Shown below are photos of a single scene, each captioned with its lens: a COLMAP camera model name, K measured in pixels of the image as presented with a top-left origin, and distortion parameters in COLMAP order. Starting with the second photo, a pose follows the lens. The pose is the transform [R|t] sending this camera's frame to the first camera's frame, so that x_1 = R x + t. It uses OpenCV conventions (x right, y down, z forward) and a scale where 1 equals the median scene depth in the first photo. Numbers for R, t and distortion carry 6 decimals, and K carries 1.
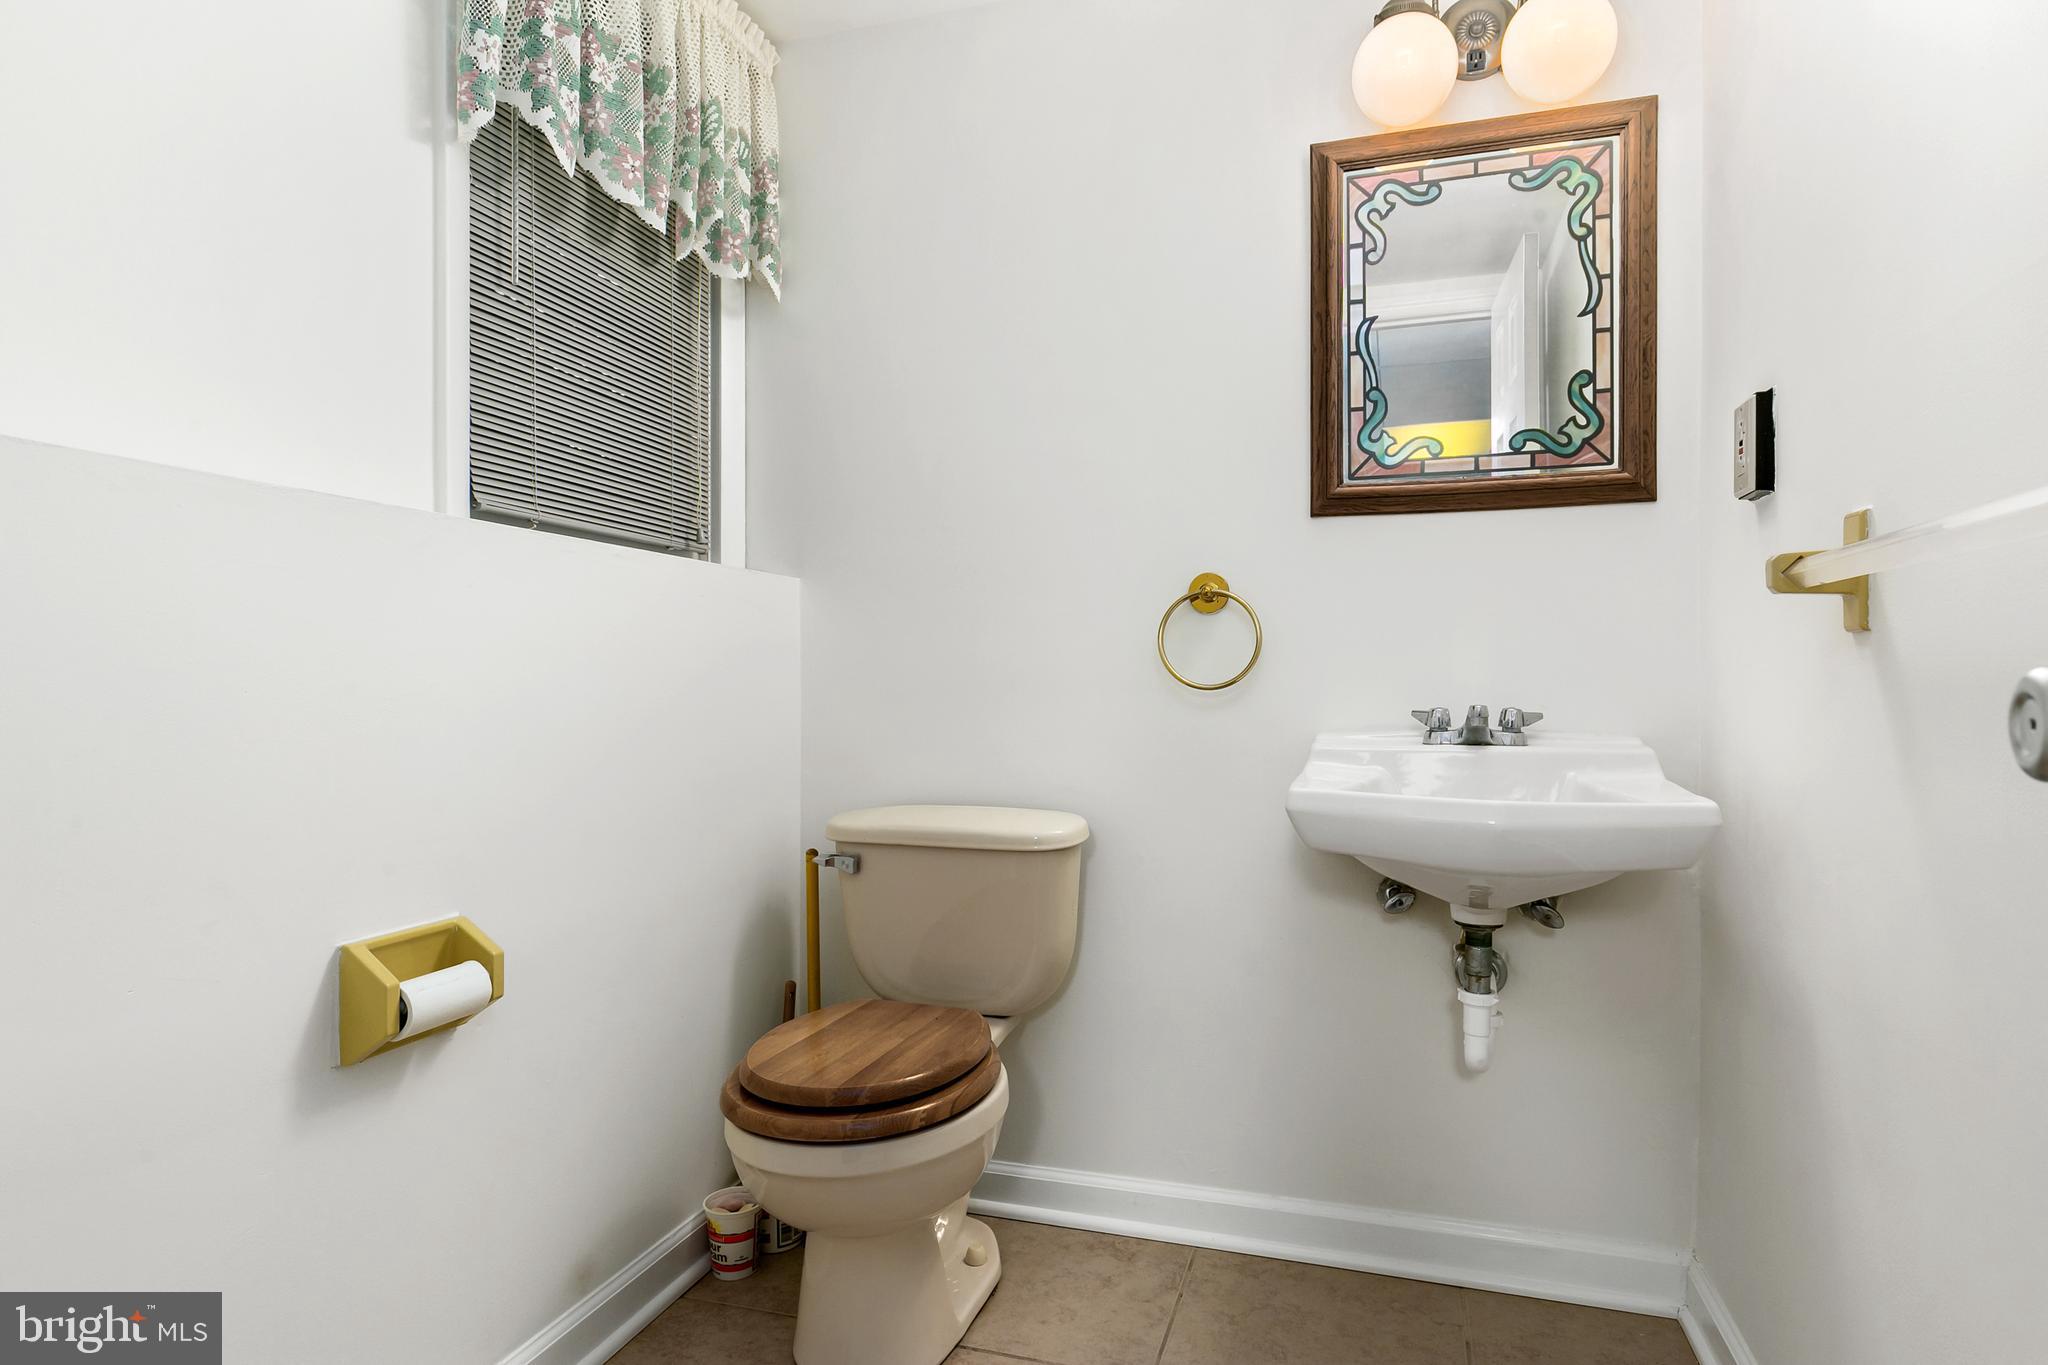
lens RADIAL K [[1082.4, 0, 1024.0], [0, 1082.4, 682.5], [0, 0, 1]] dist [0.002540, 0.000540]
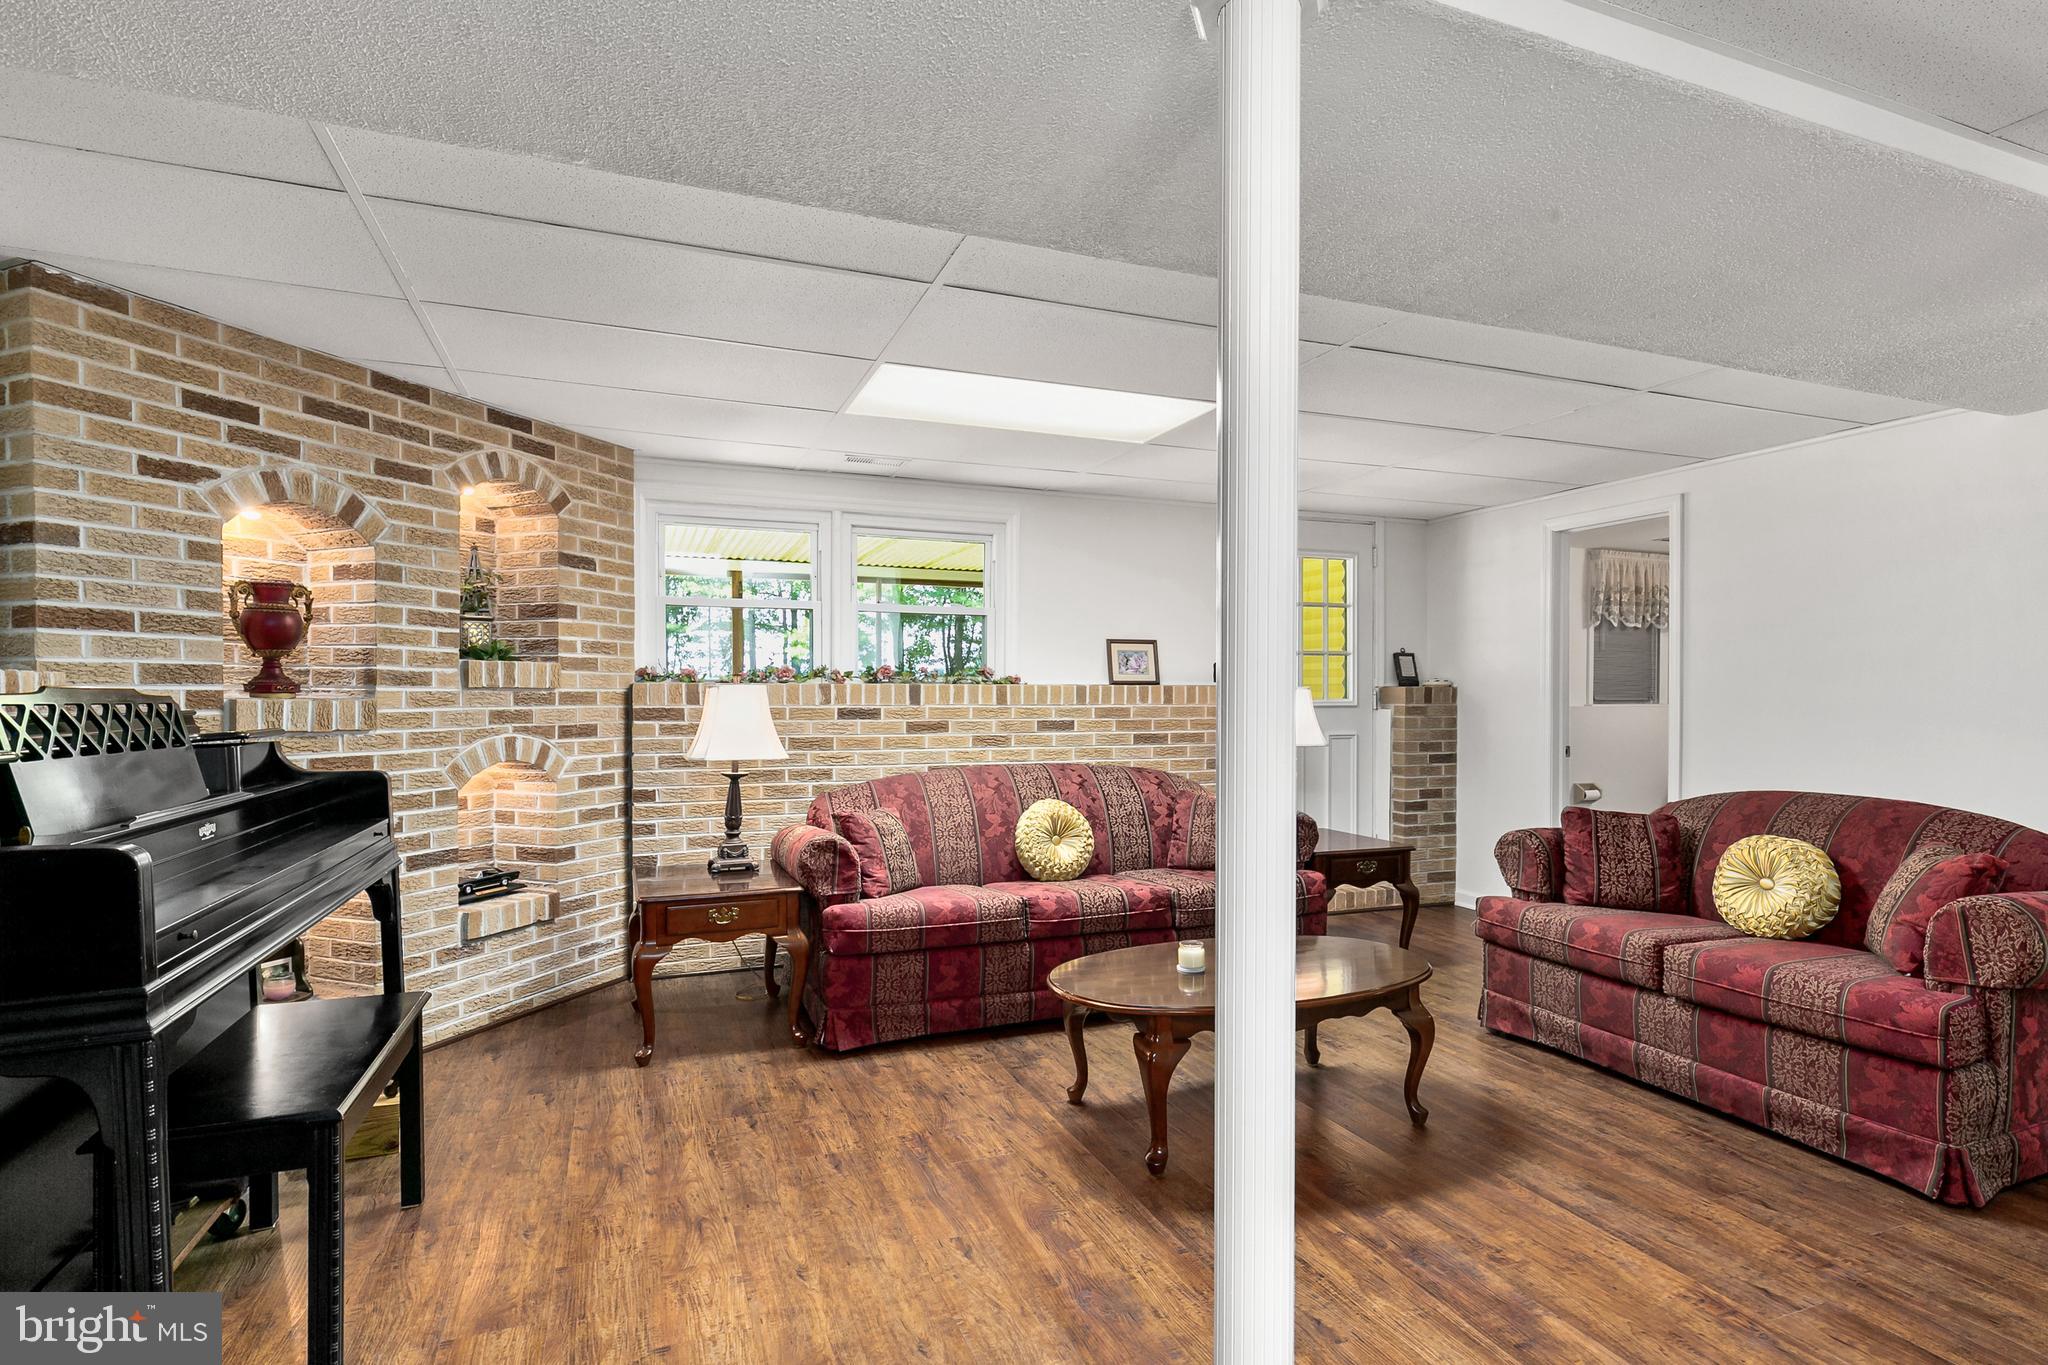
lens RADIAL K [[1029.3, 0, 1028.9], [0, 1029.3, 702.5], [0, 0, 1]] dist [-0.000573, -0.000149]
pose [[0.618476, 0.011631, -0.785717, 1.463647], [-0.004514, 0.999927, 0.011249, -0.189668], [0.785790, -0.003410, 0.618483, -3.636981]]
